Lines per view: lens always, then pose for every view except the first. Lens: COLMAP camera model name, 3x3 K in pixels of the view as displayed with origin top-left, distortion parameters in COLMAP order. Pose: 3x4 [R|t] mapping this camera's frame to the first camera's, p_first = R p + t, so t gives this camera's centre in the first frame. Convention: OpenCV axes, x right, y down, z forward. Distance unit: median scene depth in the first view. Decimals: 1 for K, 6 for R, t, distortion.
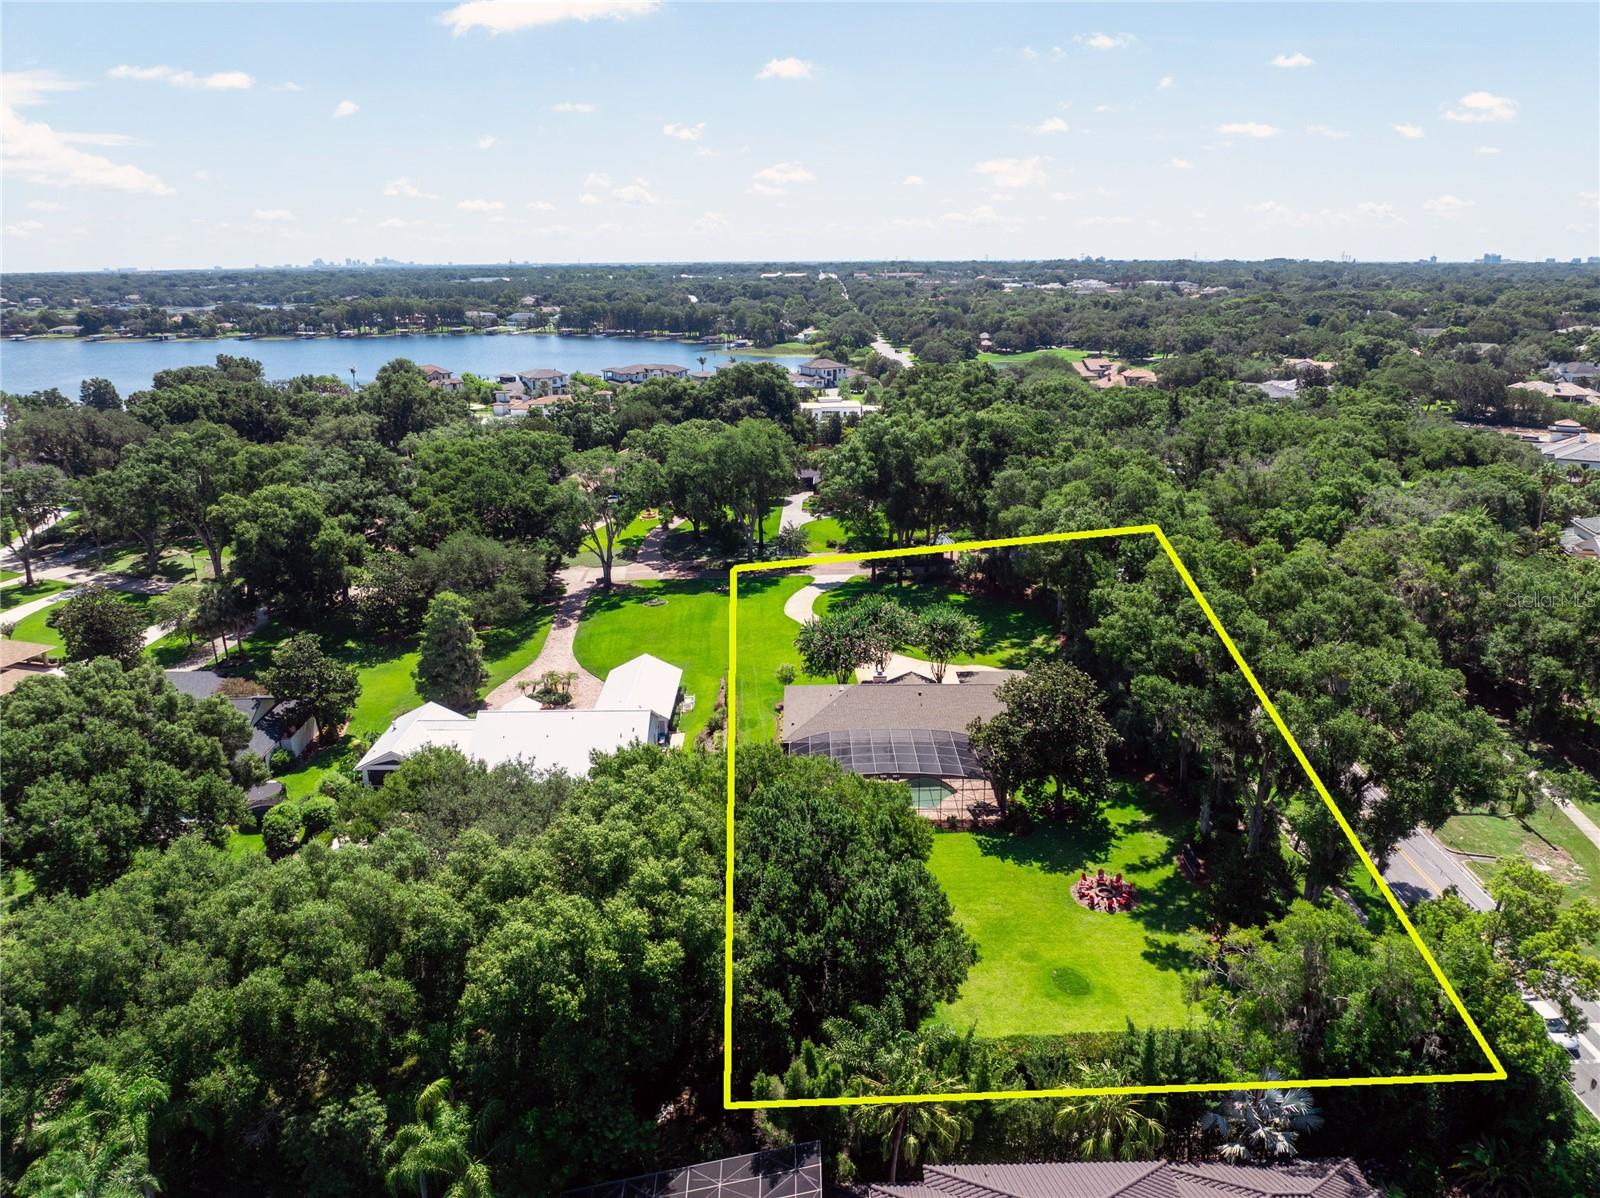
lens RADIAL K [[1147.4, 0, 804.5], [0, 1147.4, 599.0], [0, 0, 1]] dist [-0.045322, 0.012352]
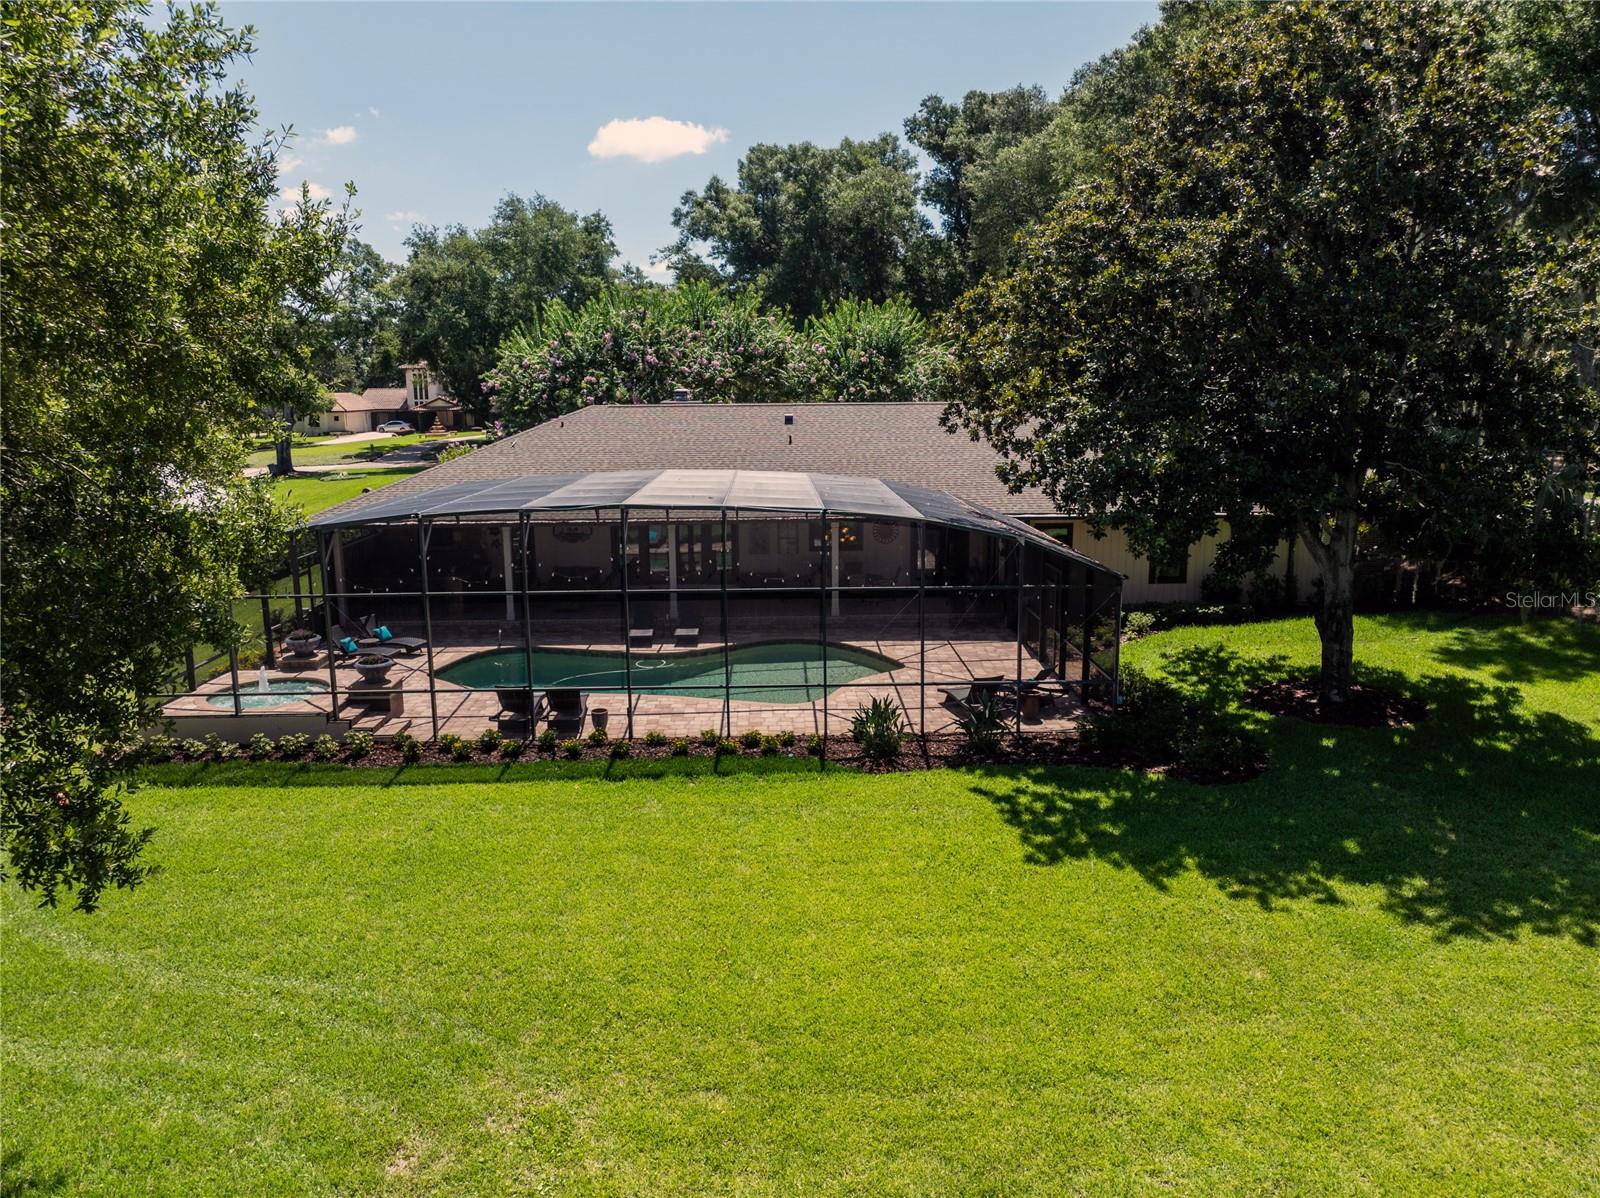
lens RADIAL K [[1147.4, 0, 804.5], [0, 1147.4, 599.0], [0, 0, 1]] dist [-0.045322, 0.012352]
pose [[0.999684, -0.020429, 0.014649, 0.018471], [0.022121, 0.991714, -0.126546, 0.032034], [-0.011942, 0.126830, 0.991853, 0.127649]]
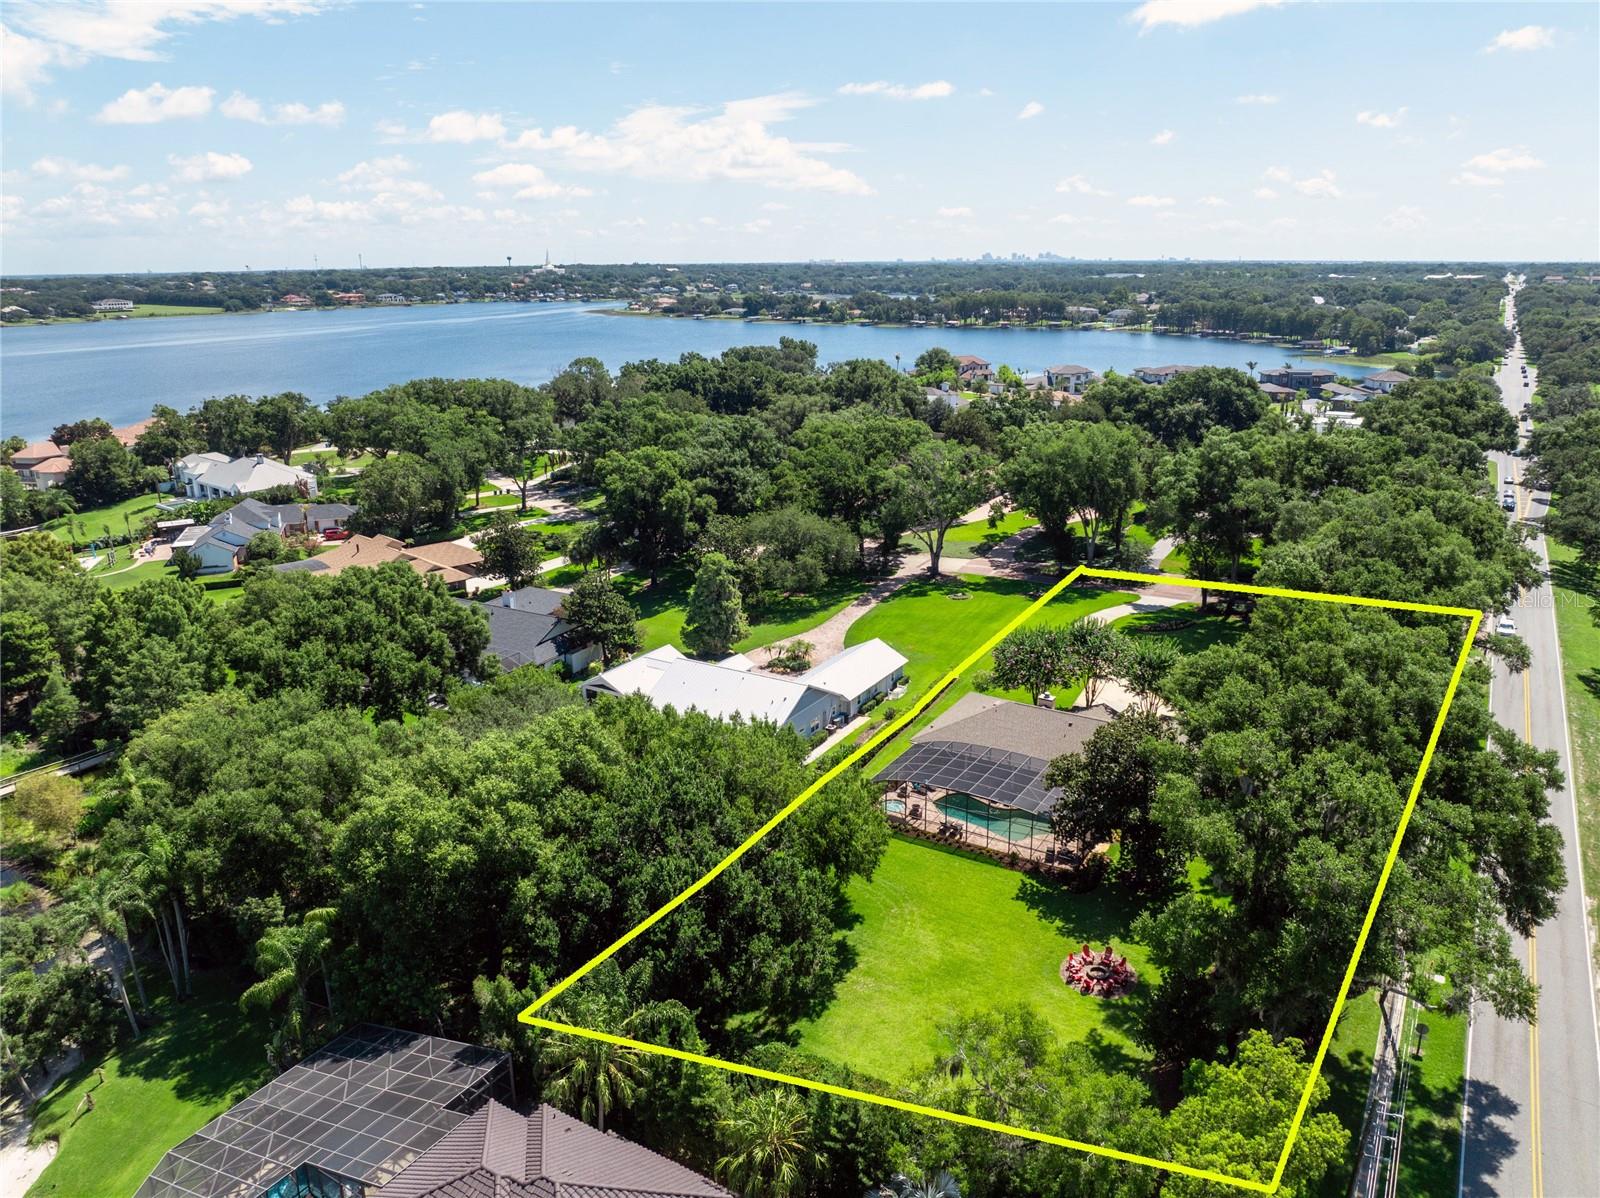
lens RADIAL K [[1147.4, 0, 804.5], [0, 1147.4, 599.0], [0, 0, 1]] dist [-0.045322, 0.012352]
pose [[0.844608, 0.150878, -0.513686, 0.070494], [-0.149164, 0.987794, 0.044875, -0.005055], [0.514187, 0.038722, 0.856804, 0.016784]]
